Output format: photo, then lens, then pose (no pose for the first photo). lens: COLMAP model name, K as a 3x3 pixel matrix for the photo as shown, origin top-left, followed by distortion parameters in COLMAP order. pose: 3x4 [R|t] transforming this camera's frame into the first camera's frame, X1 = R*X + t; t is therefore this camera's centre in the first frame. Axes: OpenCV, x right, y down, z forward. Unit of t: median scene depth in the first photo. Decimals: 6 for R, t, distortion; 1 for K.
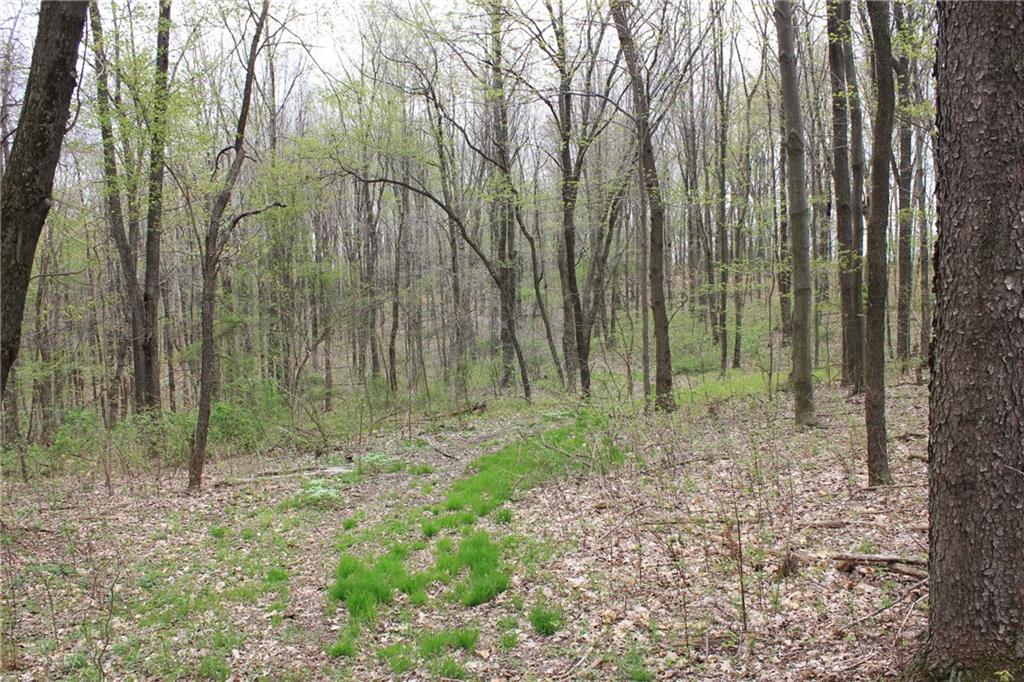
lens RADIAL K [[859.3, 0, 510.6], [0, 859.3, 351.3], [0, 0, 1]] dist [-0.170461, 0.160163]
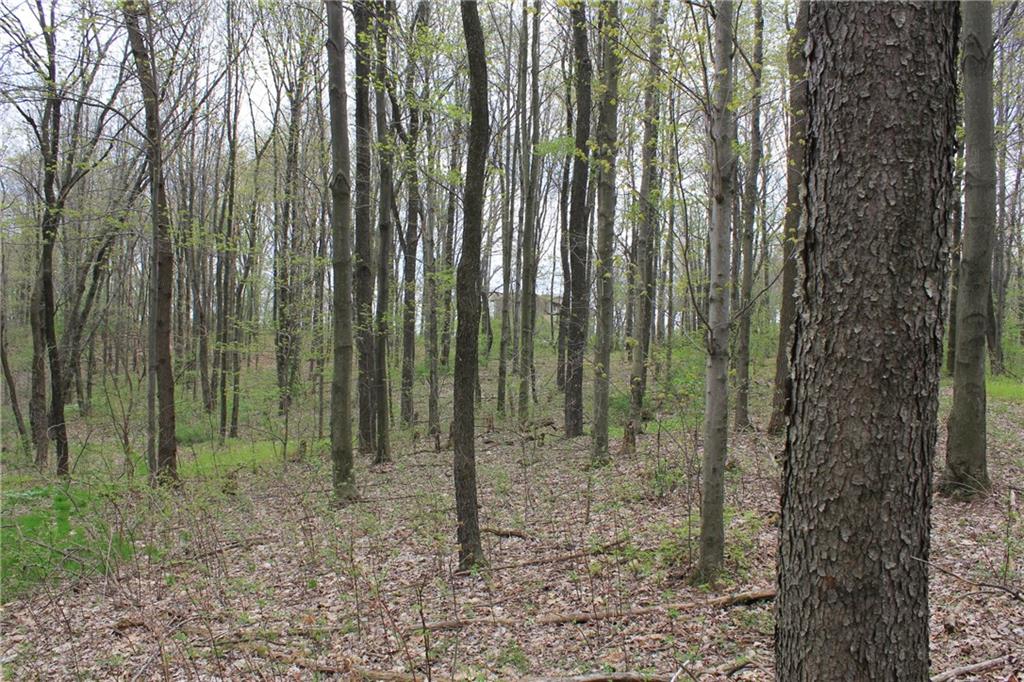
lens RADIAL K [[859.3, 0, 510.6], [0, 859.3, 351.3], [0, 0, 1]] dist [-0.170461, 0.160163]
pose [[0.827610, 0.044656, 0.559524, -0.063319], [0.002132, 0.996573, -0.082691, 0.025056], [-0.561299, 0.069629, 0.824679, 0.597867]]
